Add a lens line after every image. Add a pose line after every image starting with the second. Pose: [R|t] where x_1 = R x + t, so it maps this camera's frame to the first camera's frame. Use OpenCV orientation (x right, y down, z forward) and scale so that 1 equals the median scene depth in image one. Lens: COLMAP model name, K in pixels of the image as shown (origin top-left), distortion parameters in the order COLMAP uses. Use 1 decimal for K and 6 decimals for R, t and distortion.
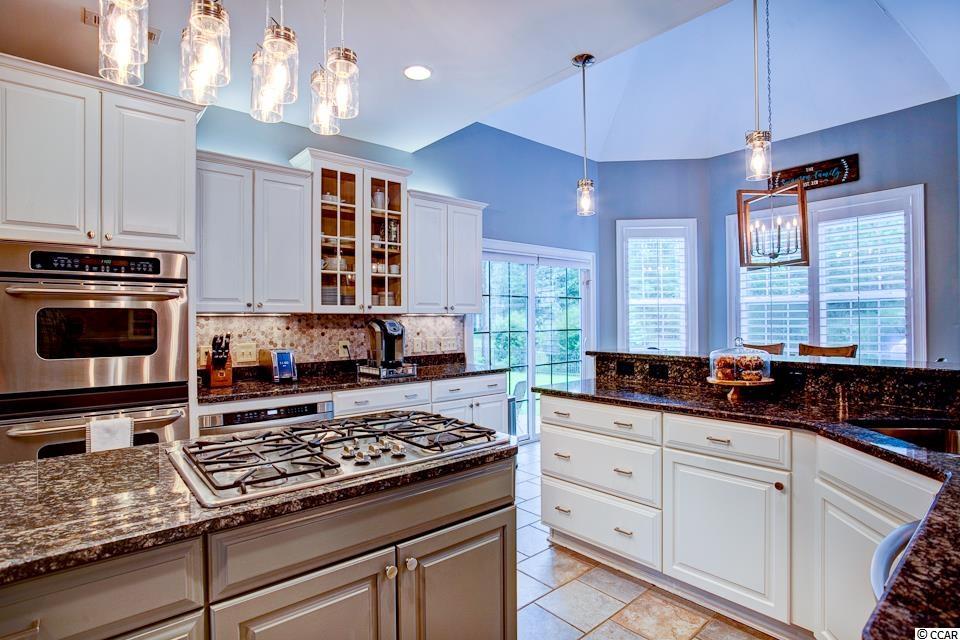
lens RADIAL K [[491.0, 0, 480.0], [0, 491.0, 320.0], [0, 0, 1]] dist [-0.060796, 0.029039]
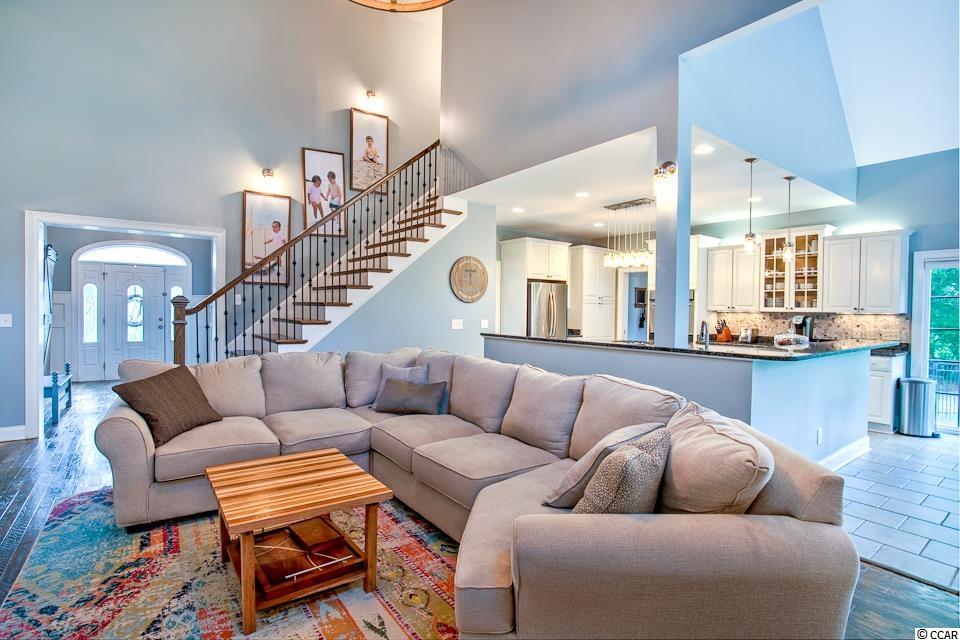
lens RADIAL K [[467.5, 0, 477.6], [0, 467.5, 316.6], [0, 0, 1]] dist [-0.052031, 0.020099]
pose [[-0.065903, 0.027199, -0.997455, 1.596955], [-0.011202, 0.999545, 0.027996, -0.031393], [0.997763, 0.013018, -0.065568, -0.061434]]
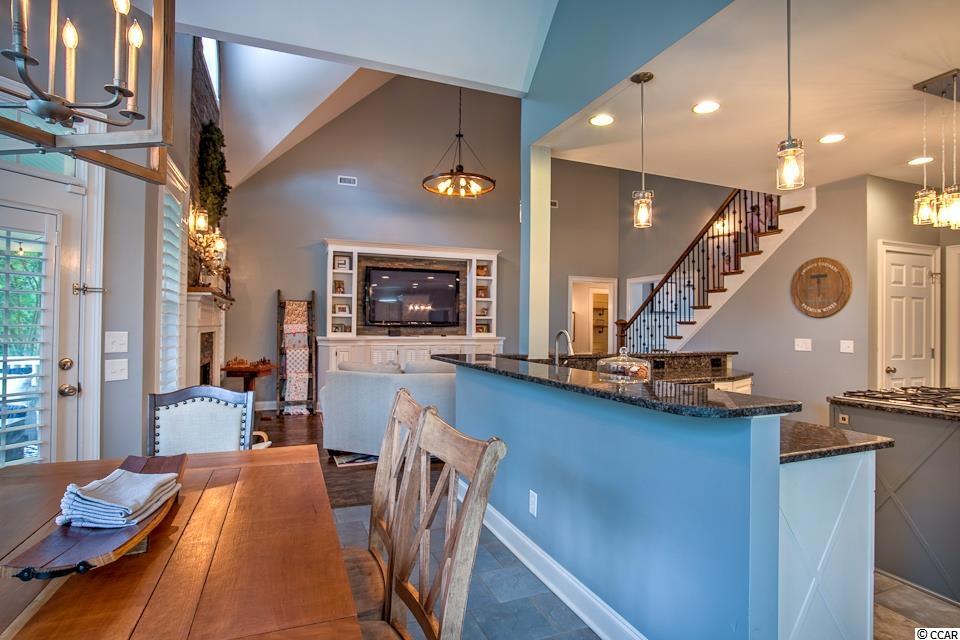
lens RADIAL K [[494.5, 0, 478.8], [0, 494.5, 321.9], [0, 0, 1]] dist [-0.052299, 0.023362]
pose [[-0.949166, 0.003996, 0.314750, 0.343981], [-0.000408, 0.999903, -0.013923, -0.001676], [-0.314775, -0.013344, -0.949073, 1.430457]]
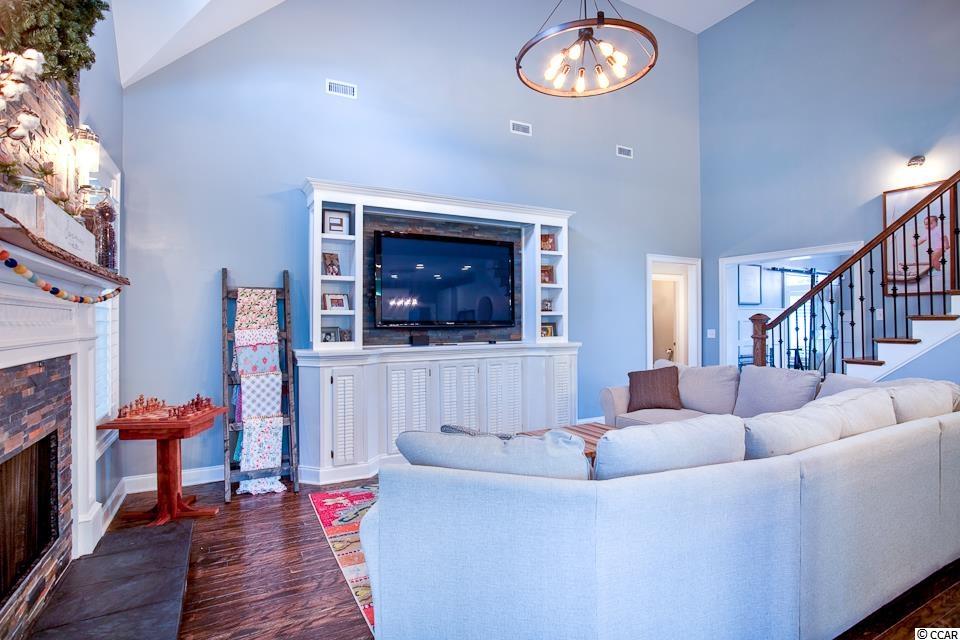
lens RADIAL K [[485.5, 0, 476.5], [0, 485.5, 319.3], [0, 0, 1]] dist [-0.058581, 0.026828]
pose [[-0.977184, 0.016824, 0.211726, 0.981830], [0.014824, 0.999829, -0.011032, -0.024102], [-0.211876, -0.007642, -0.977267, 0.705803]]
